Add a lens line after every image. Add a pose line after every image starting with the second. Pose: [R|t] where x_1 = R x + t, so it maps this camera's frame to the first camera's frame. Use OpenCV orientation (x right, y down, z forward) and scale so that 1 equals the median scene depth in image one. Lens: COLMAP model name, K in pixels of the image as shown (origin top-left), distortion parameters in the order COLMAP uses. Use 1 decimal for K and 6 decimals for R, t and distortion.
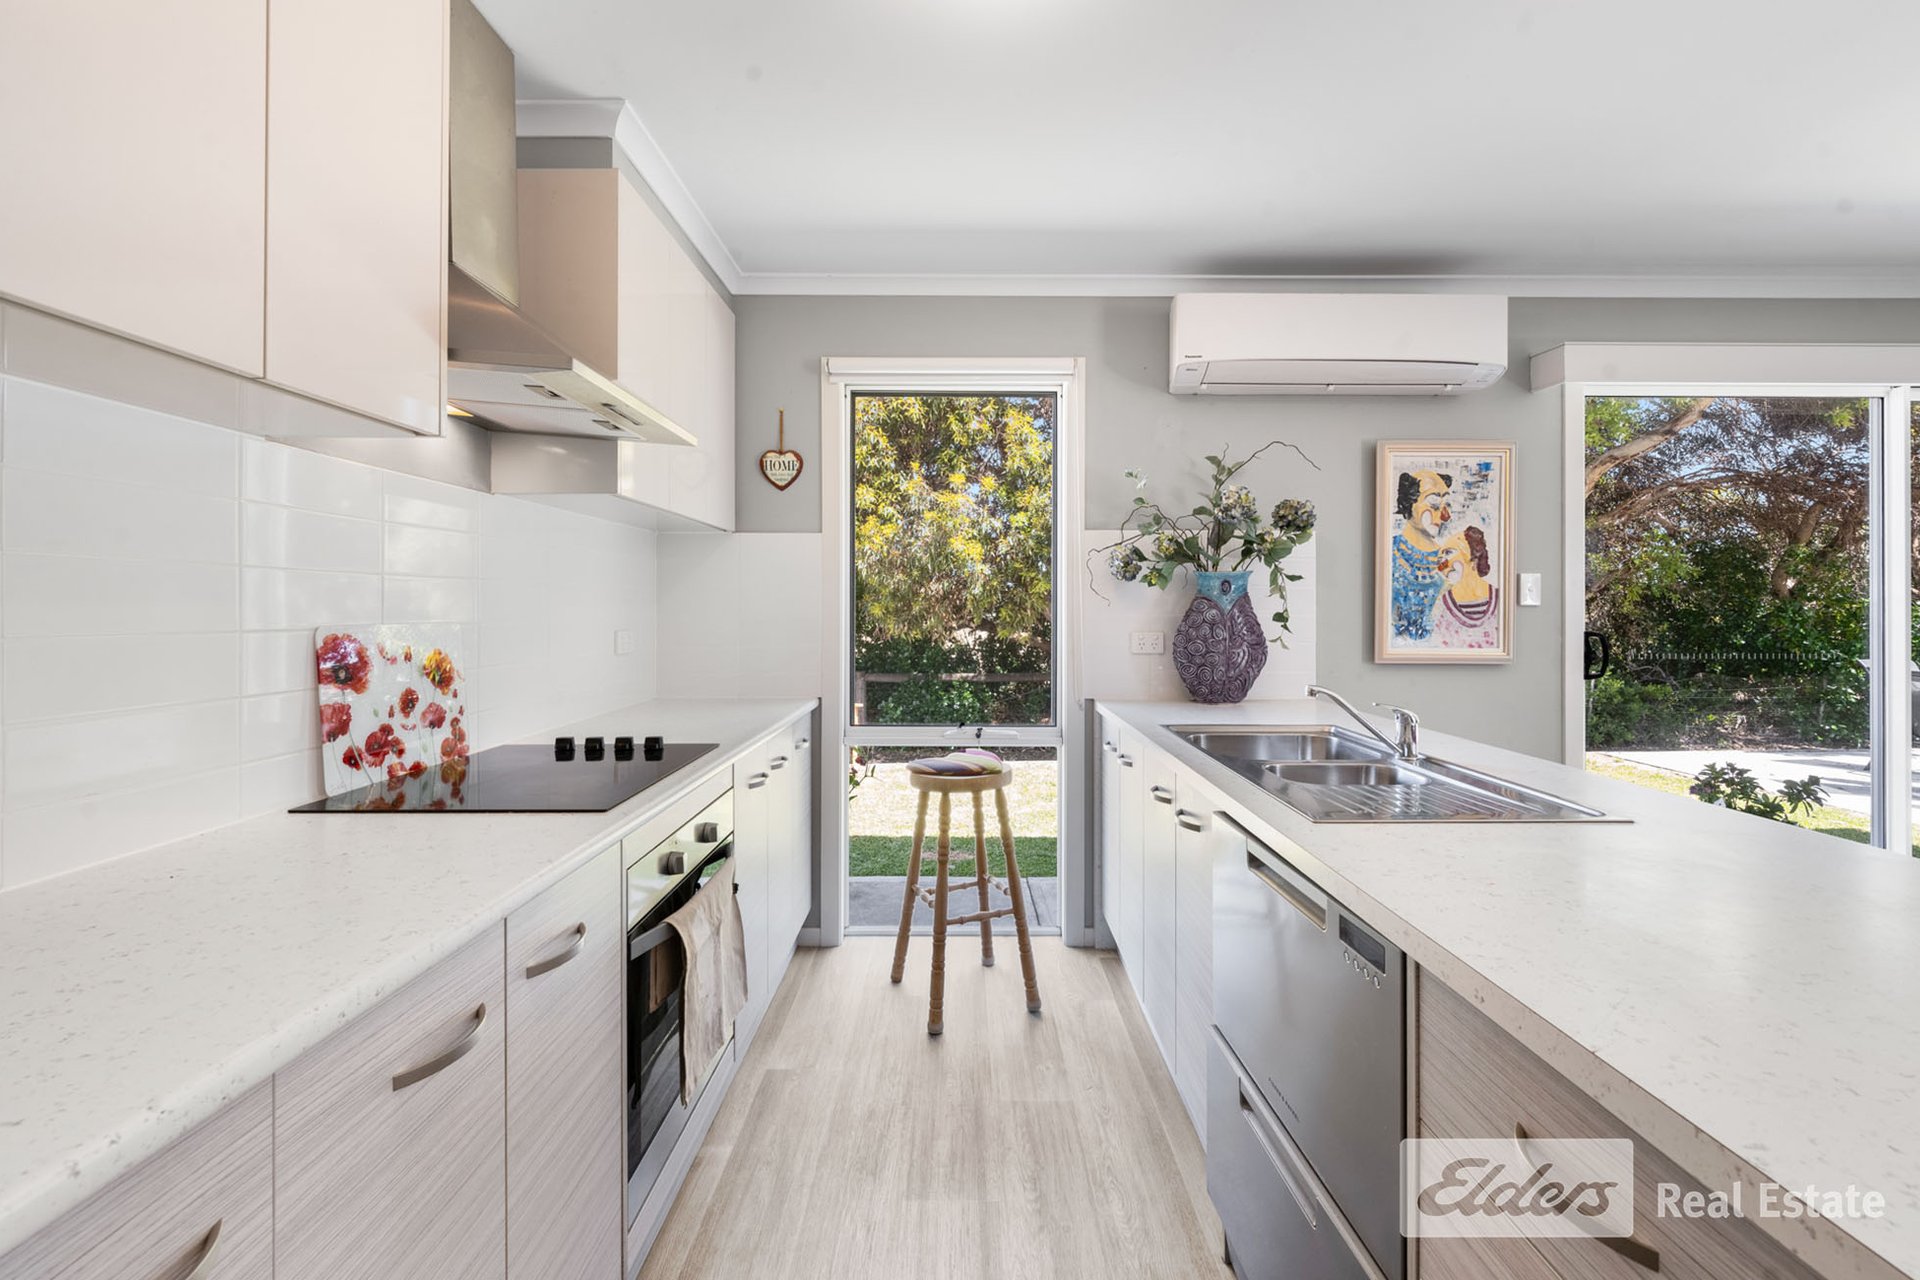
lens RADIAL K [[747.7, 0, 962.7], [0, 747.7, 604.2], [0, 0, 1]] dist [0.010040, -0.000015]
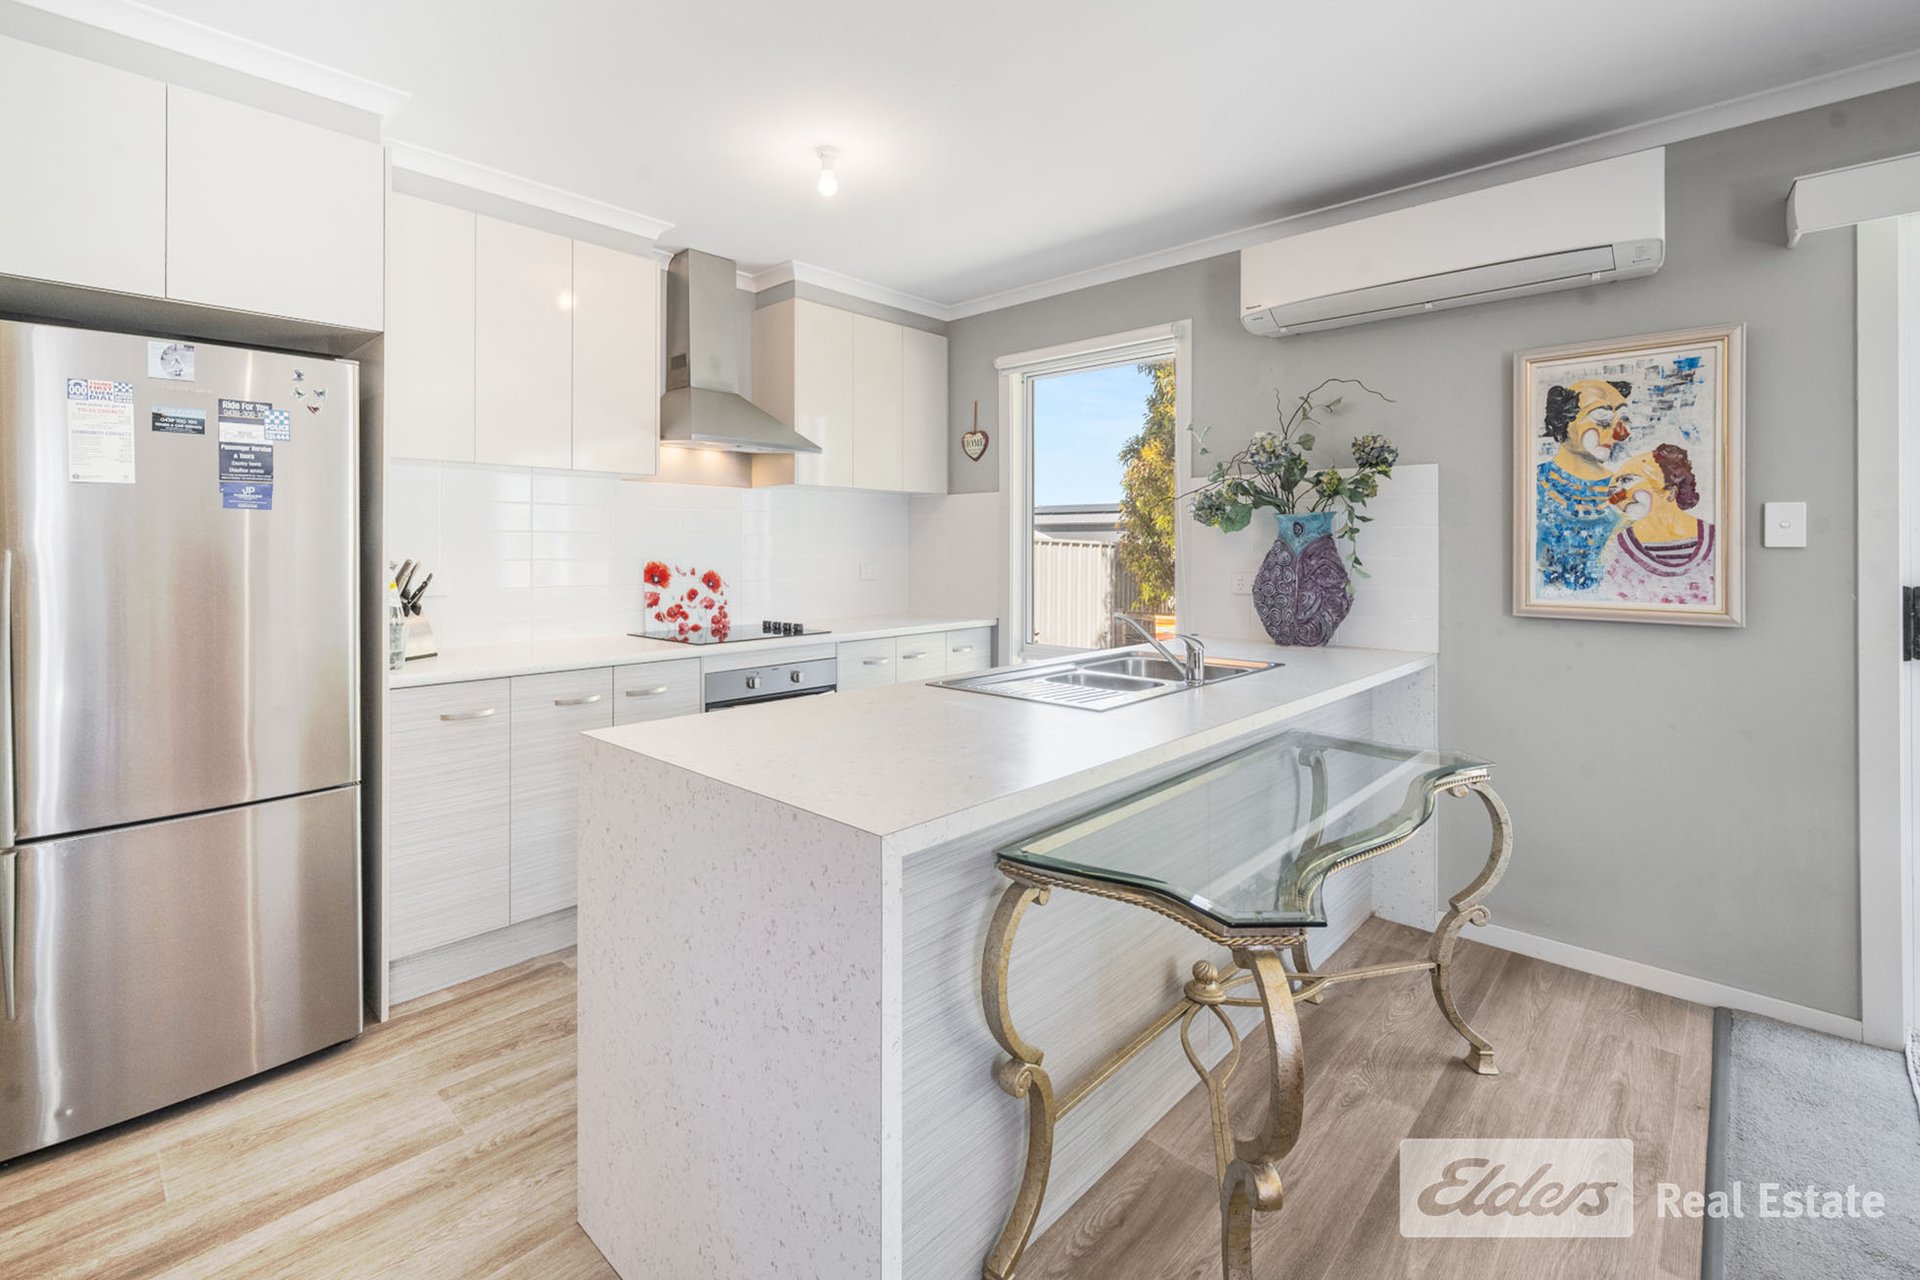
lens RADIAL K [[792.2, 0, 958.8], [0, 792.2, 544.6], [0, 0, 1]] dist [-0.000015, 0.000029]
pose [[0.750240, -0.002151, -0.661162, 0.671253], [0.003014, 0.999995, 0.000168, -0.003573], [0.661158, -0.002119, 0.750243, -0.082410]]
